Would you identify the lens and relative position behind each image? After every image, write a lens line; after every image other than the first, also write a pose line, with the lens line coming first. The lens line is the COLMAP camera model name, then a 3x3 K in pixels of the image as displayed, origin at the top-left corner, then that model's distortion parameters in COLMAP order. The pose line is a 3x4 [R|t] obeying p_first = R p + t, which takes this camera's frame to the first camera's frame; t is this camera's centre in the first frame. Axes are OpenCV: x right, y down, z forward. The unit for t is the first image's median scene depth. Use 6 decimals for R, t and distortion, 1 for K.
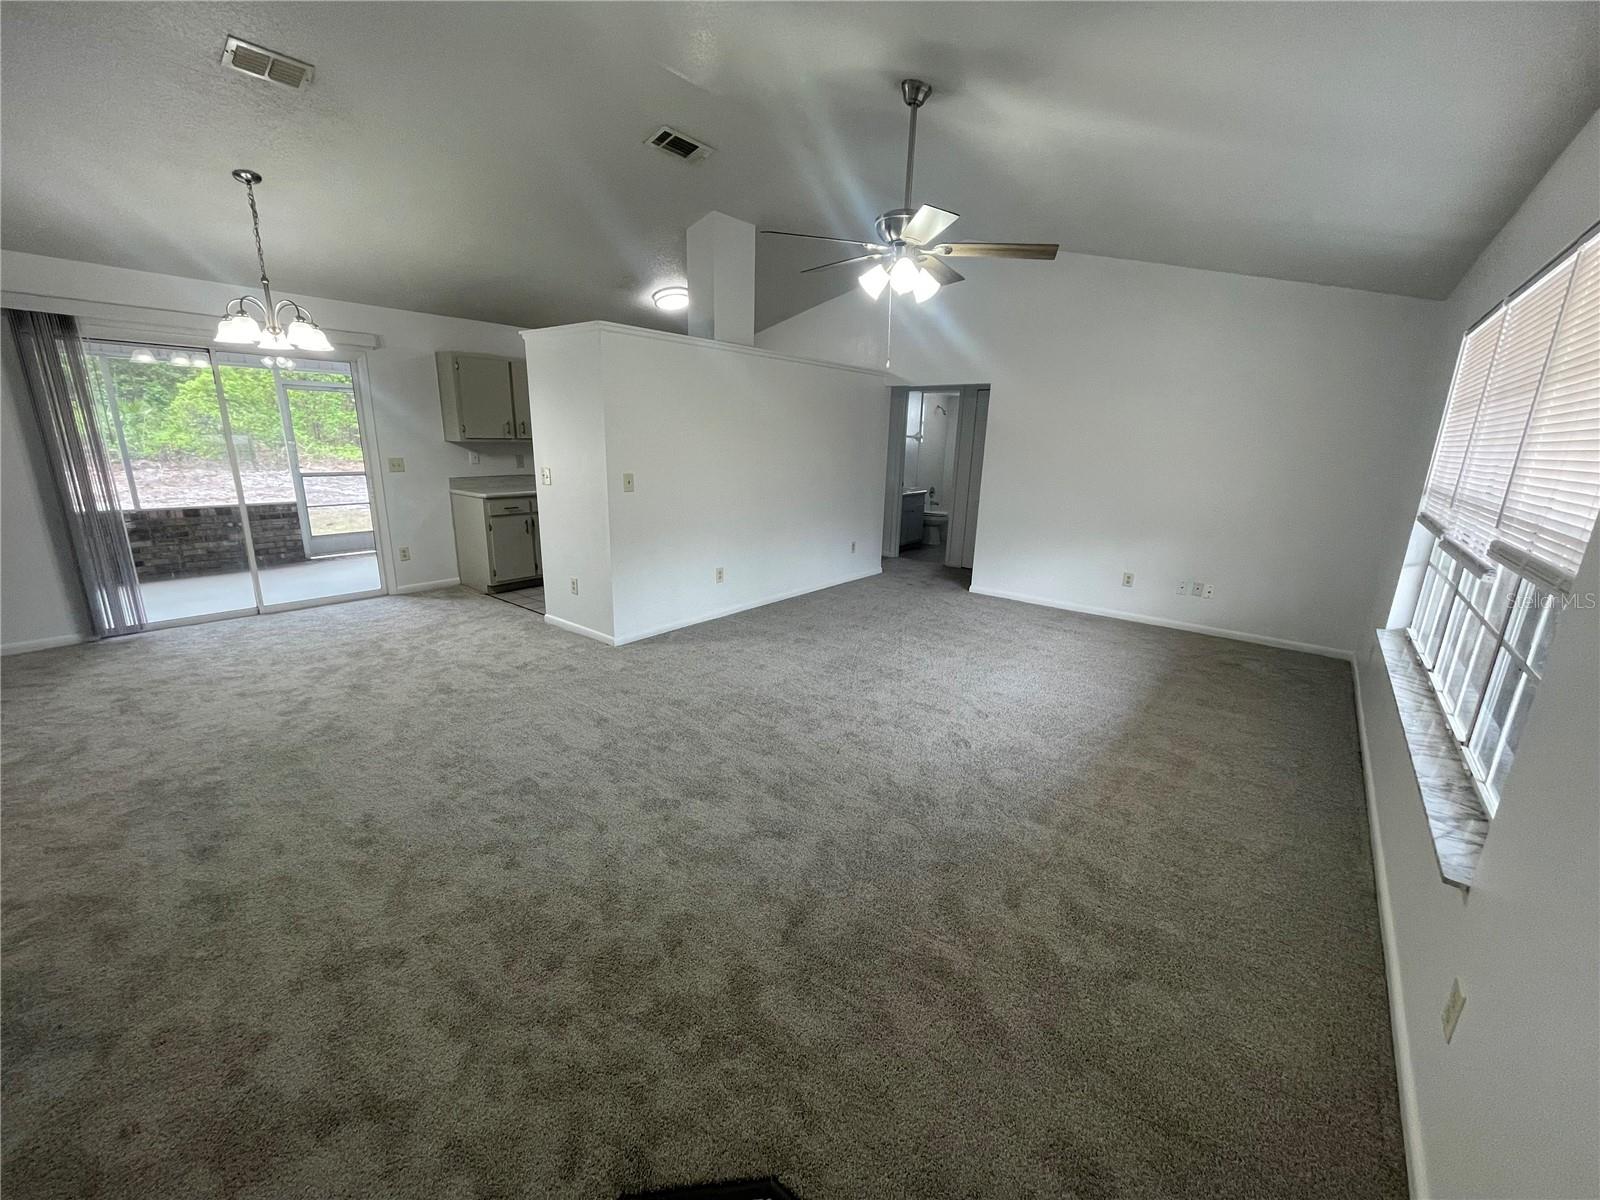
lens RADIAL K [[642.8, 0, 800.0], [0, 642.8, 600.0], [0, 0, 1]] dist [-0.000683, -0.000214]
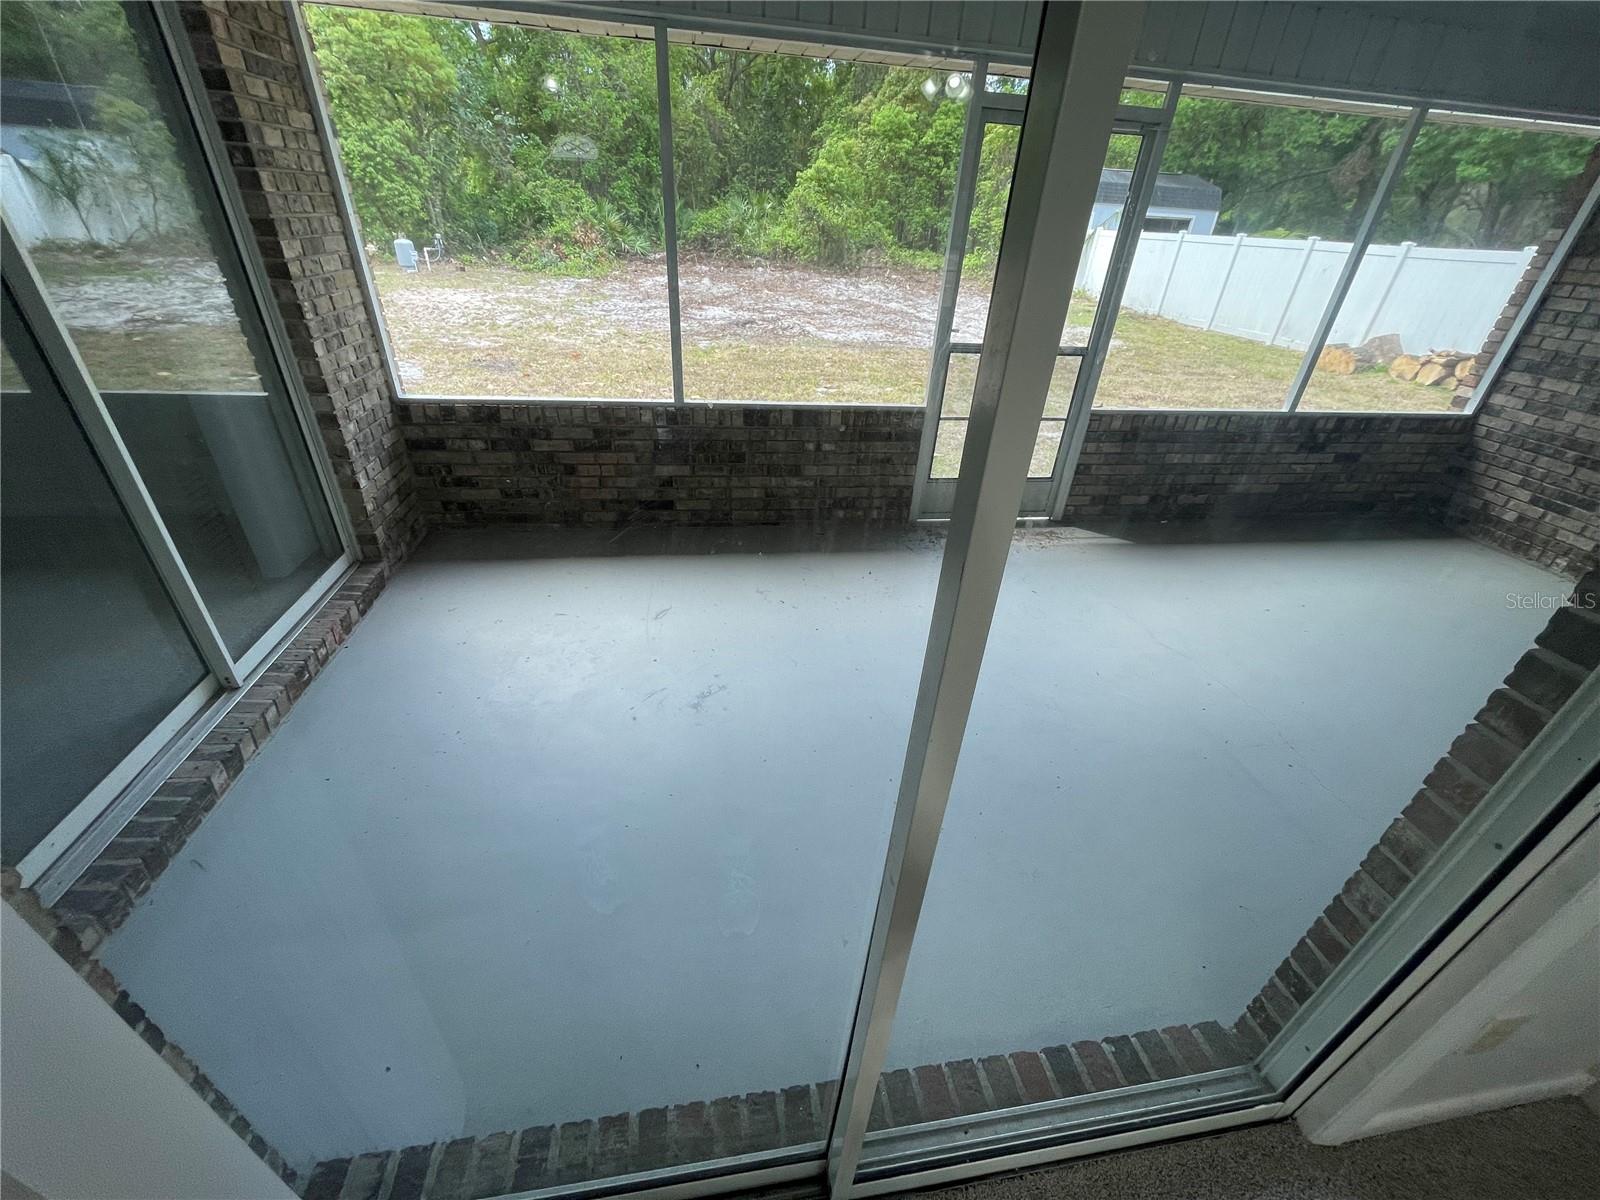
lens RADIAL K [[644.2, 0, 806.1], [0, 644.2, 604.5], [0, 0, 1]] dist [0.000625, -0.000069]
pose [[0.741933, 0.358978, -0.566278, -0.612552], [-0.200565, 0.924748, 0.323442, -0.177659], [0.639773, -0.126396, 0.758099, 0.658462]]
